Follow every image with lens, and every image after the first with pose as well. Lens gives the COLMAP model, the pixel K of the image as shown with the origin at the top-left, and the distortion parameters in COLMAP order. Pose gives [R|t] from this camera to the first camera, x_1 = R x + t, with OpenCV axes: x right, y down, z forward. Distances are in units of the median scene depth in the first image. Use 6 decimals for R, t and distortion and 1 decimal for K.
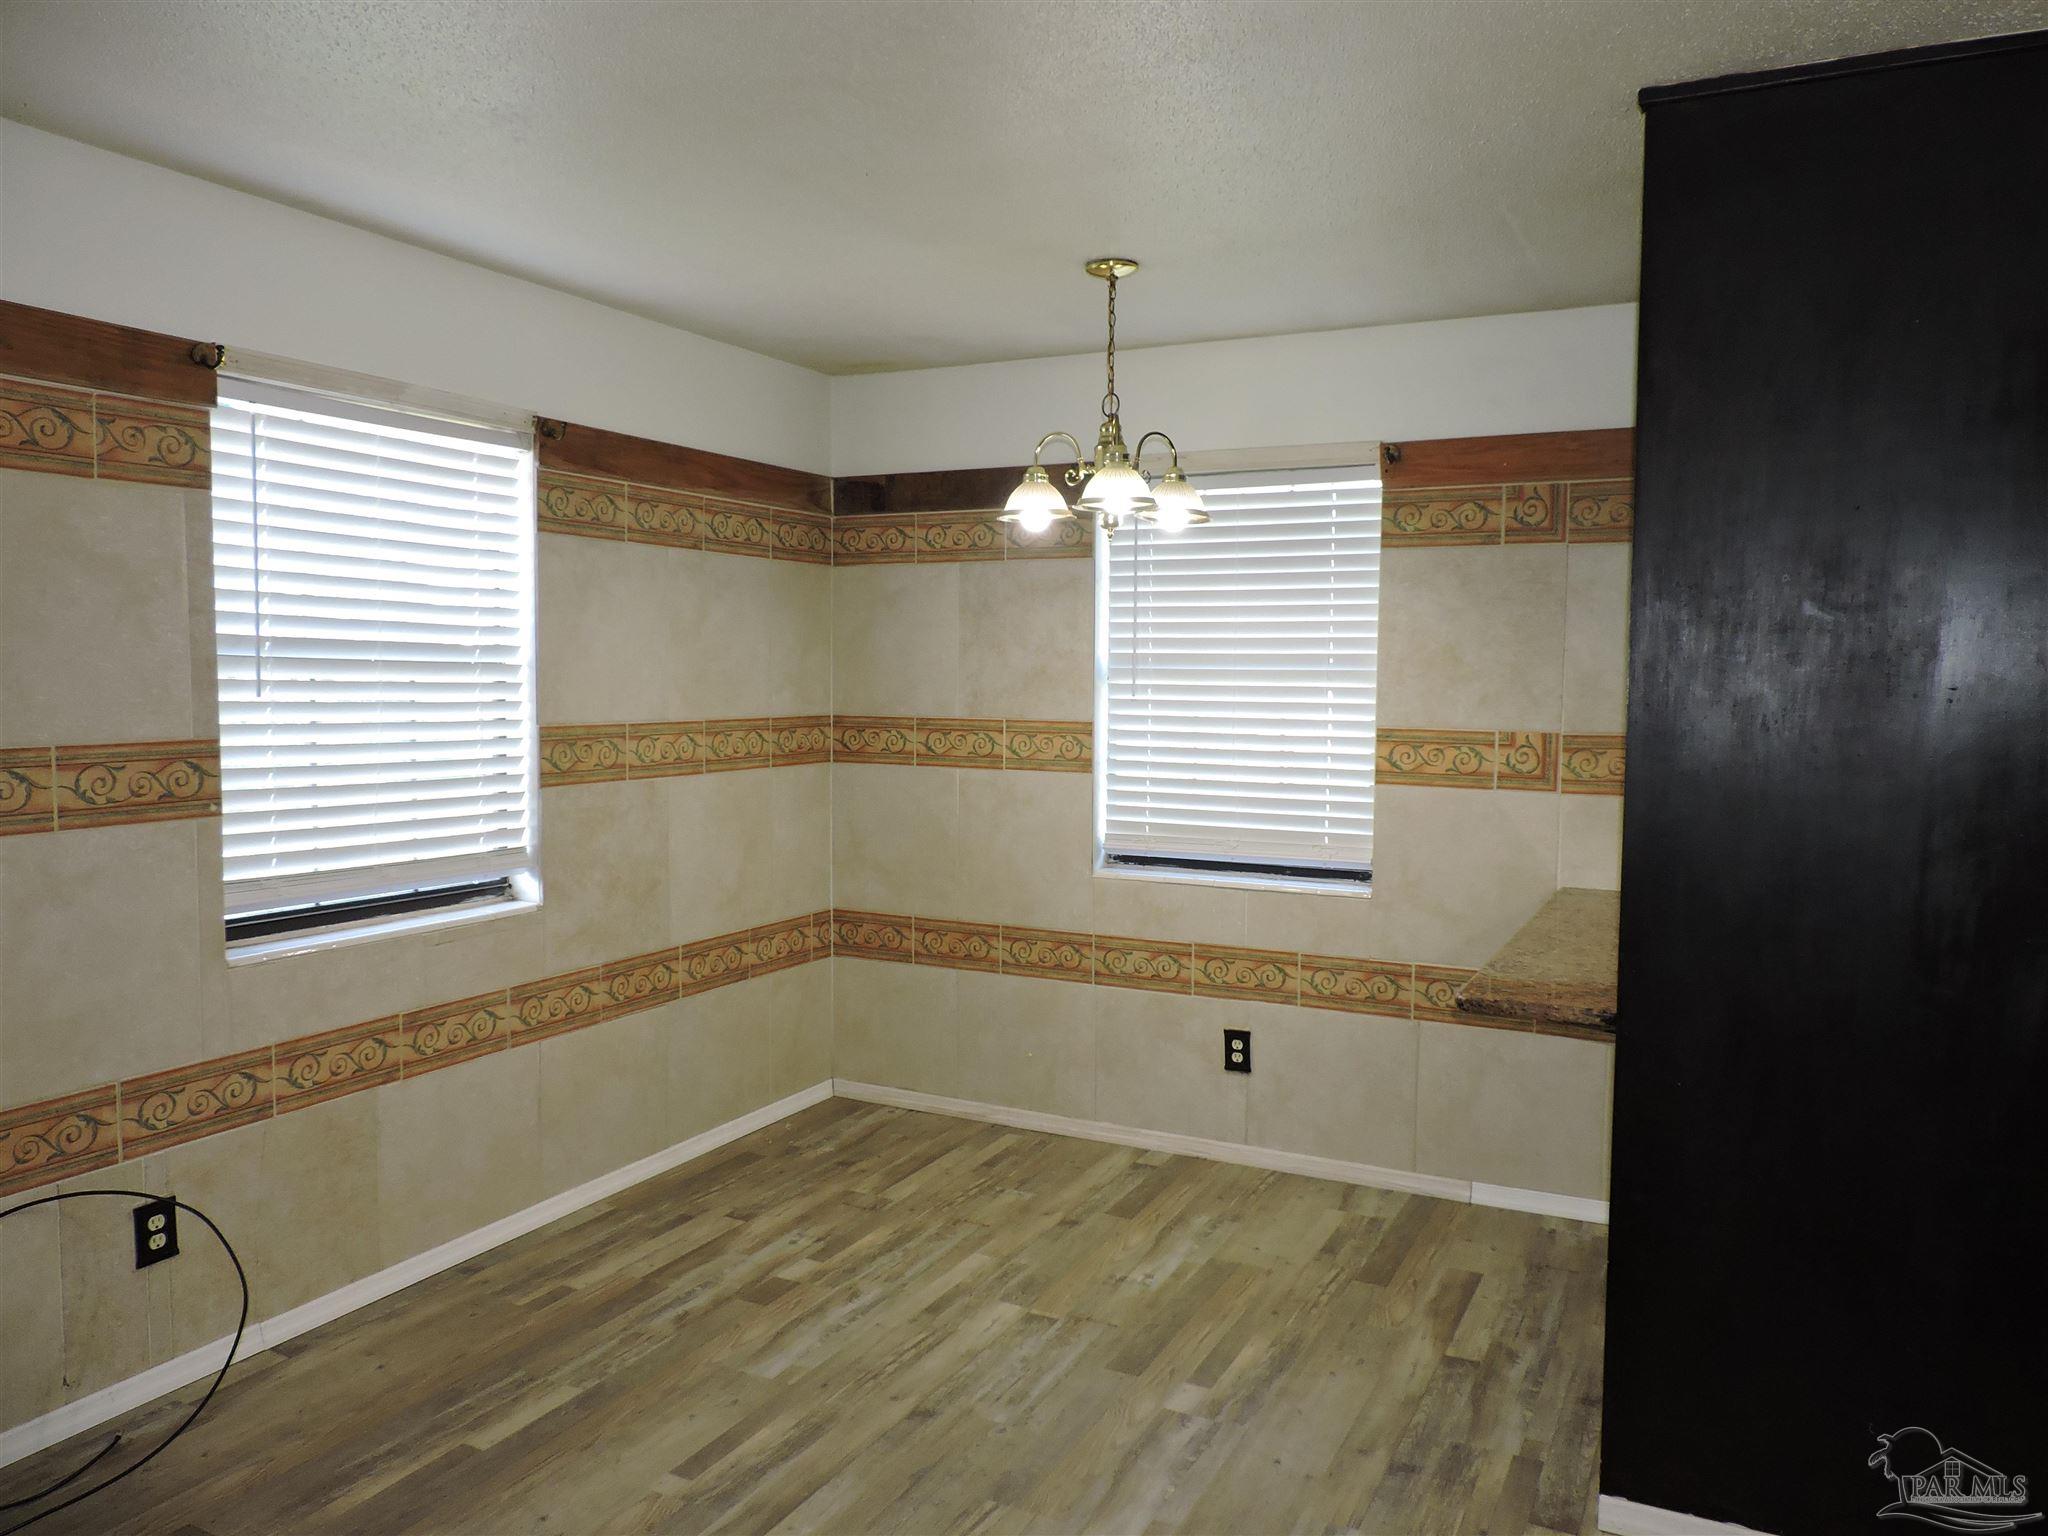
lens RADIAL K [[1436.0, 0, 1029.8], [0, 1436.0, 772.1], [0, 0, 1]] dist [-0.034190, 0.008748]
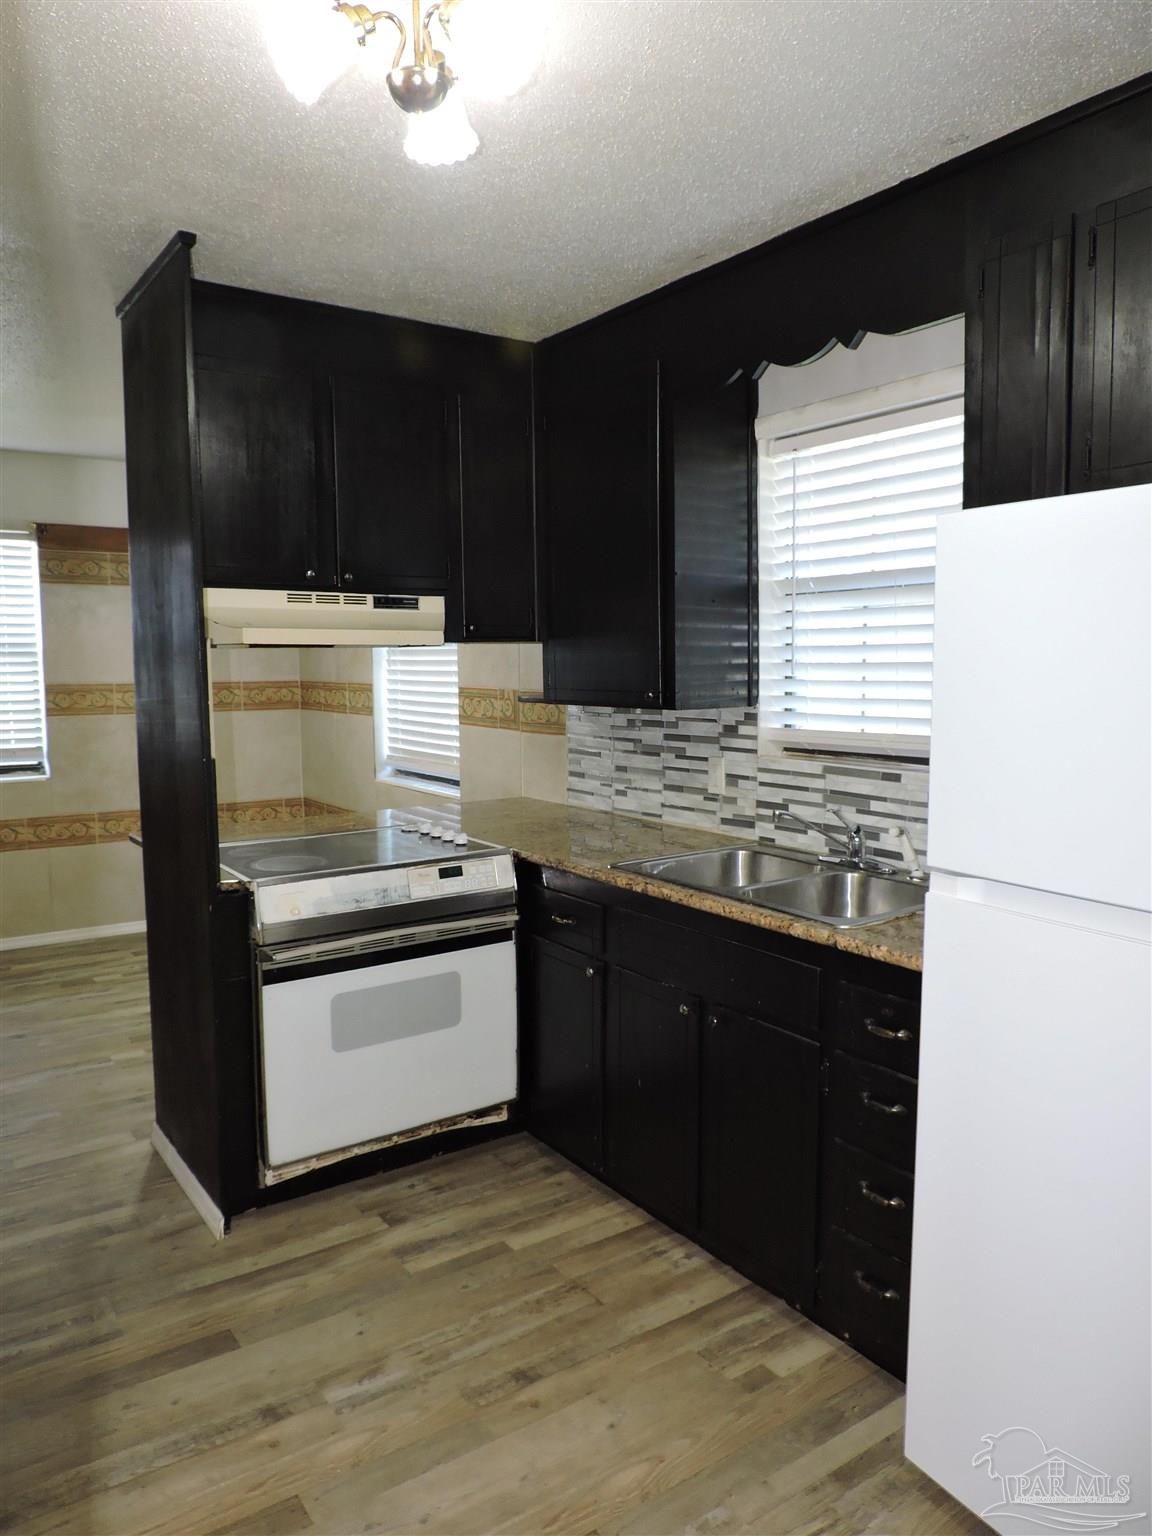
lens RADIAL K [[1087.7, 0, 576.2], [0, 1087.7, 761.3], [0, 0, 1]] dist [-0.019753, 0.005960]
pose [[0.878910, 0.035392, -0.475673, 0.902251], [-0.022297, 0.999202, 0.033147, 0.006662], [0.476466, -0.018527, 0.878998, 0.052263]]
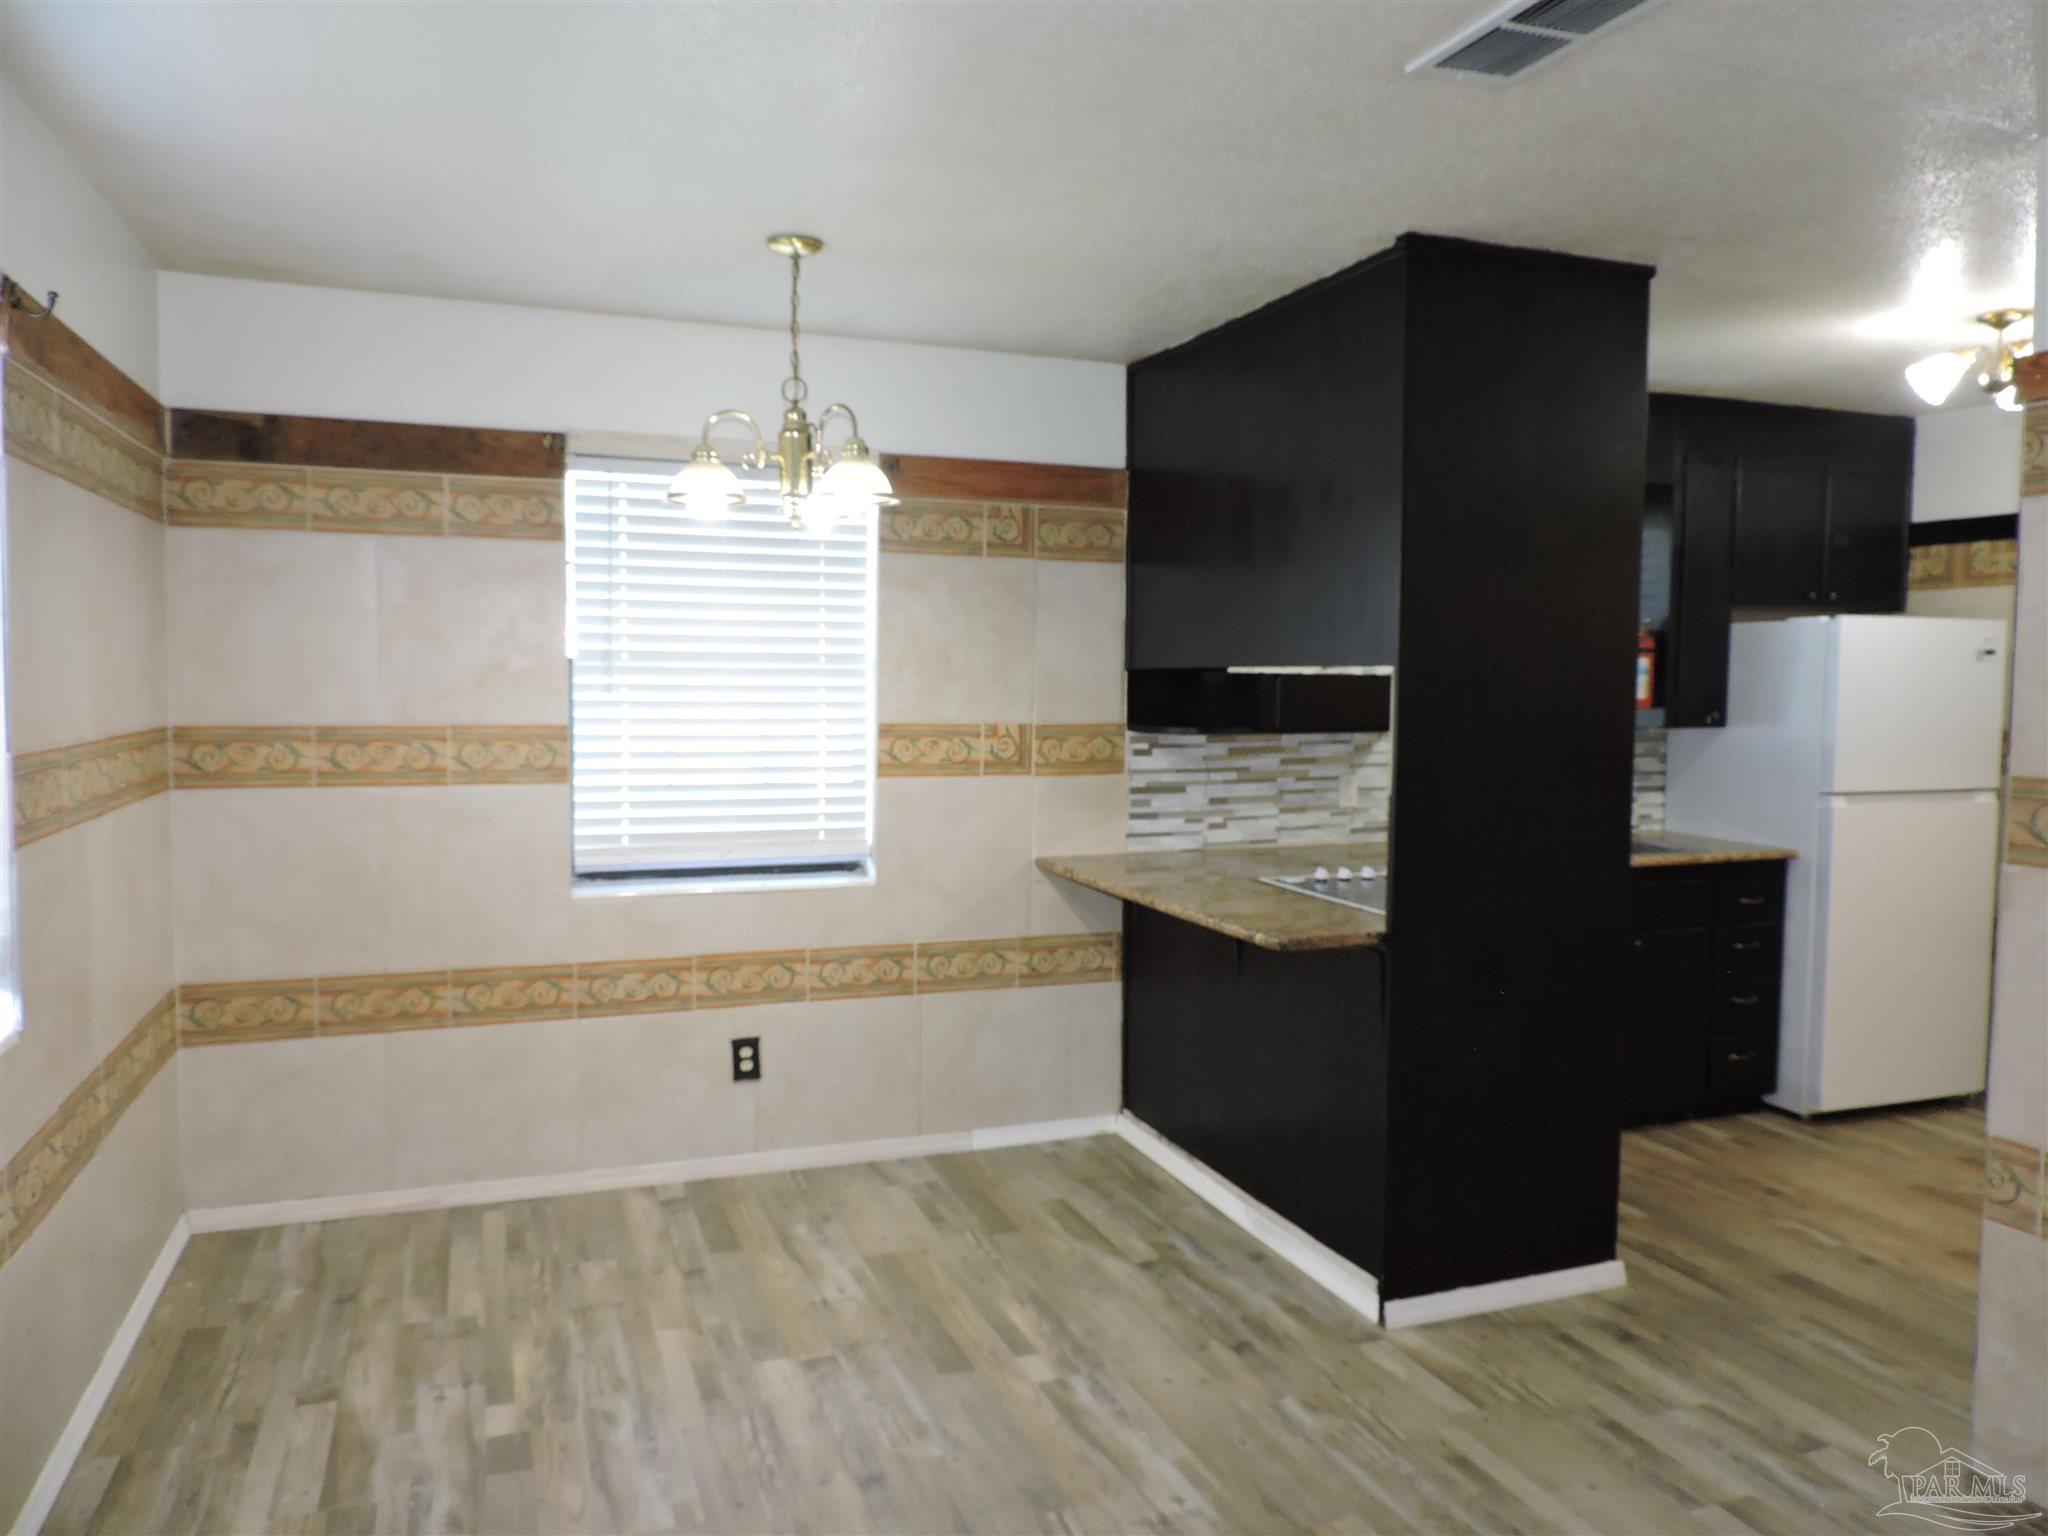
lens RADIAL K [[1450.2, 0, 1024.2], [0, 1450.2, 773.4], [0, 0, 1]] dist [-0.019753, 0.005960]
pose [[0.673672, -0.051430, 0.737239, -0.473097], [0.046108, 0.998557, 0.027528, -0.018762], [-0.737591, 0.015447, 0.675072, 0.205617]]
